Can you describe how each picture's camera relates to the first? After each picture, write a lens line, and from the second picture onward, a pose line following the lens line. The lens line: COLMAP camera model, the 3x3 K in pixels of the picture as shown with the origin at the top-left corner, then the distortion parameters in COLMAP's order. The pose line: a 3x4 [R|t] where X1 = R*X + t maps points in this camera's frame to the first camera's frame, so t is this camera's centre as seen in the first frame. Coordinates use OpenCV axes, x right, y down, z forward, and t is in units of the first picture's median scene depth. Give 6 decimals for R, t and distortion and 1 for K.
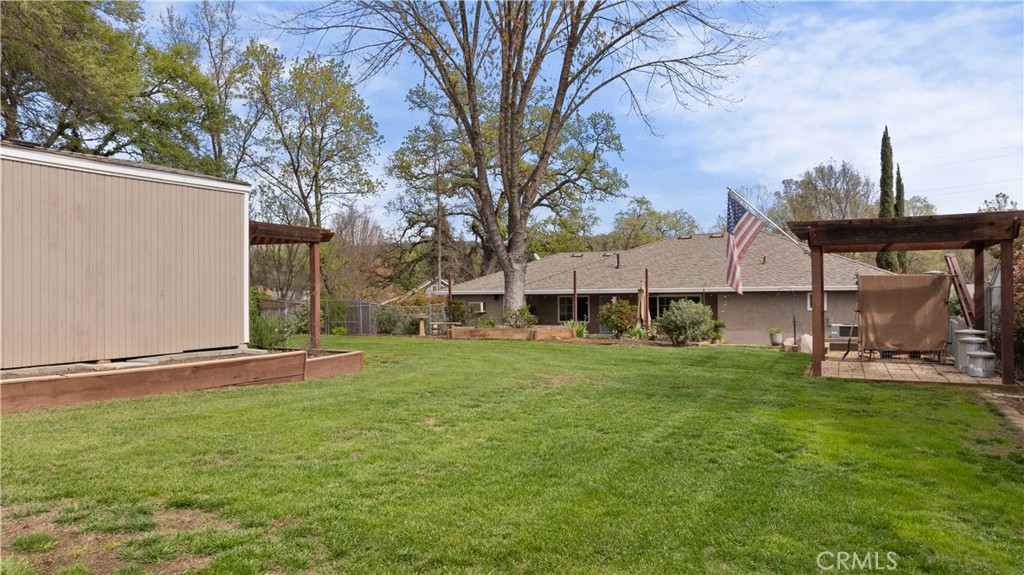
lens RADIAL K [[728.8, 0, 520.6], [0, 728.8, 292.5], [0, 0, 1]] dist [-0.043839, 0.048343]
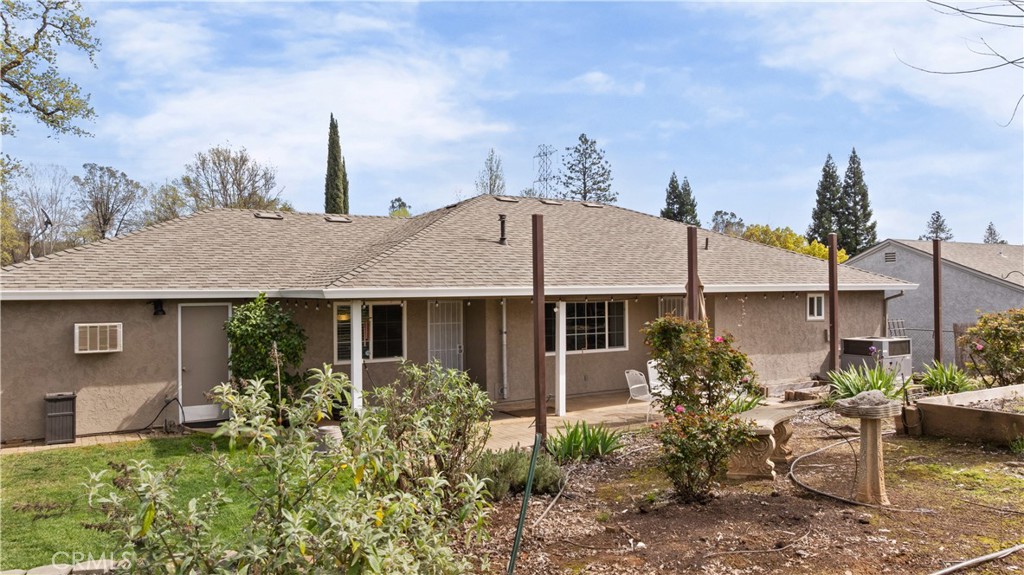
lens RADIAL K [[728.8, 0, 525.4], [0, 728.8, 286.3], [0, 0, 1]] dist [-0.043839, 0.048343]
pose [[0.551551, 0.011357, 0.834064, -0.188382], [0.003147, 0.999872, -0.015696, 0.001789], [-0.834135, 0.011282, 0.551445, 0.516645]]
